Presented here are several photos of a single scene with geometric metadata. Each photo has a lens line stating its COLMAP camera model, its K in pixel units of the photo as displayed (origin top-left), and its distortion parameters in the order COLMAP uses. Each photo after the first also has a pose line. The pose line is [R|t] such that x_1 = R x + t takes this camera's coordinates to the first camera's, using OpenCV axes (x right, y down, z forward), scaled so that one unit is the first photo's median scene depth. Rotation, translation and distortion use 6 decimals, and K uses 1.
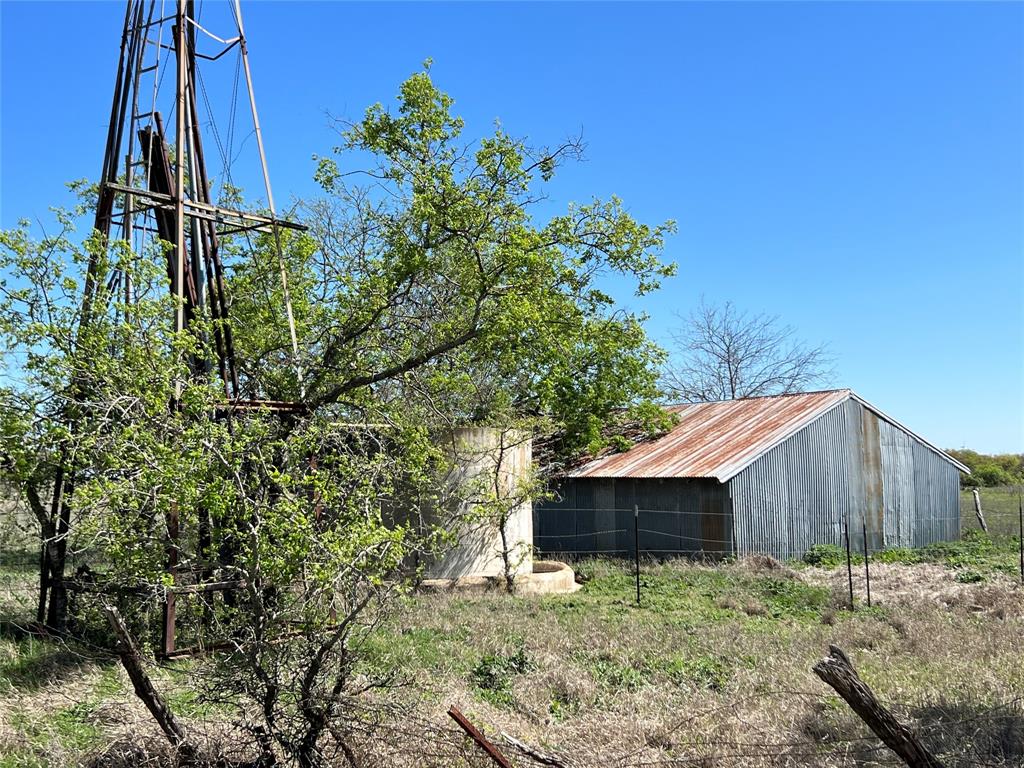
lens RADIAL K [[1256.1, 0, 512.0], [0, 1256.1, 374.9], [0, 0, 1]] dist [0.033201, 0.000000]
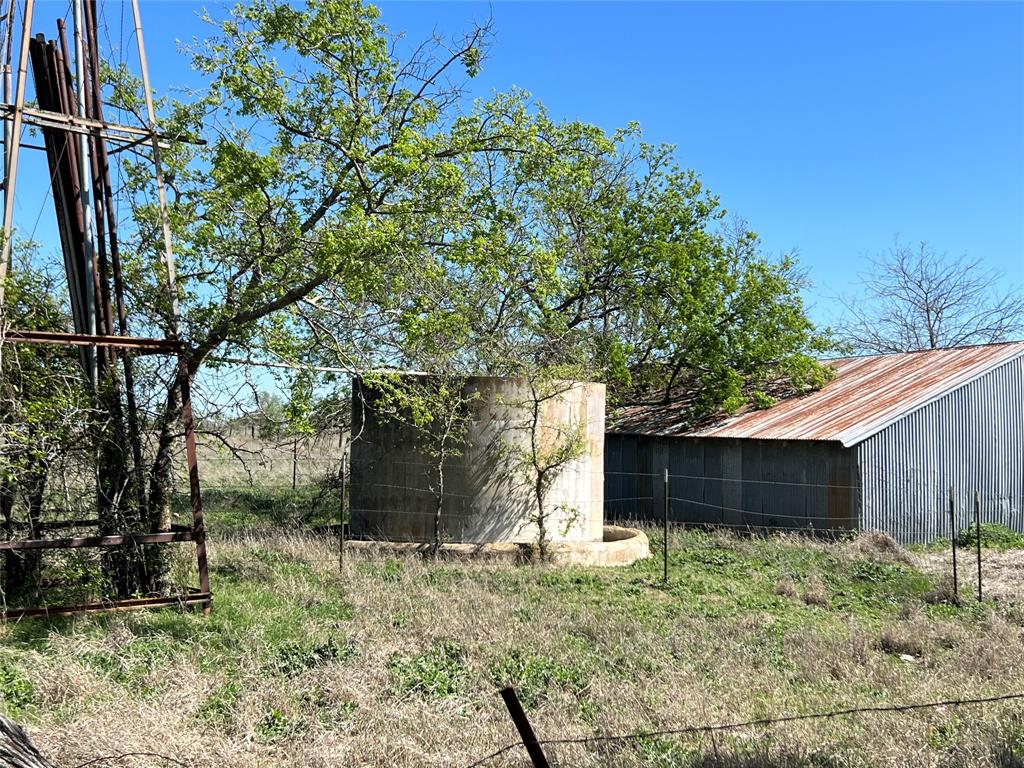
lens RADIAL K [[1256.1, 0, 507.5], [0, 1256.1, 383.3], [0, 0, 1]] dist [0.033201, 0.000000]
pose [[0.968715, 0.016909, -0.247598, 0.154322], [-0.006817, 0.999113, 0.041559, 0.008127], [0.248081, -0.038571, 0.967971, 0.112268]]
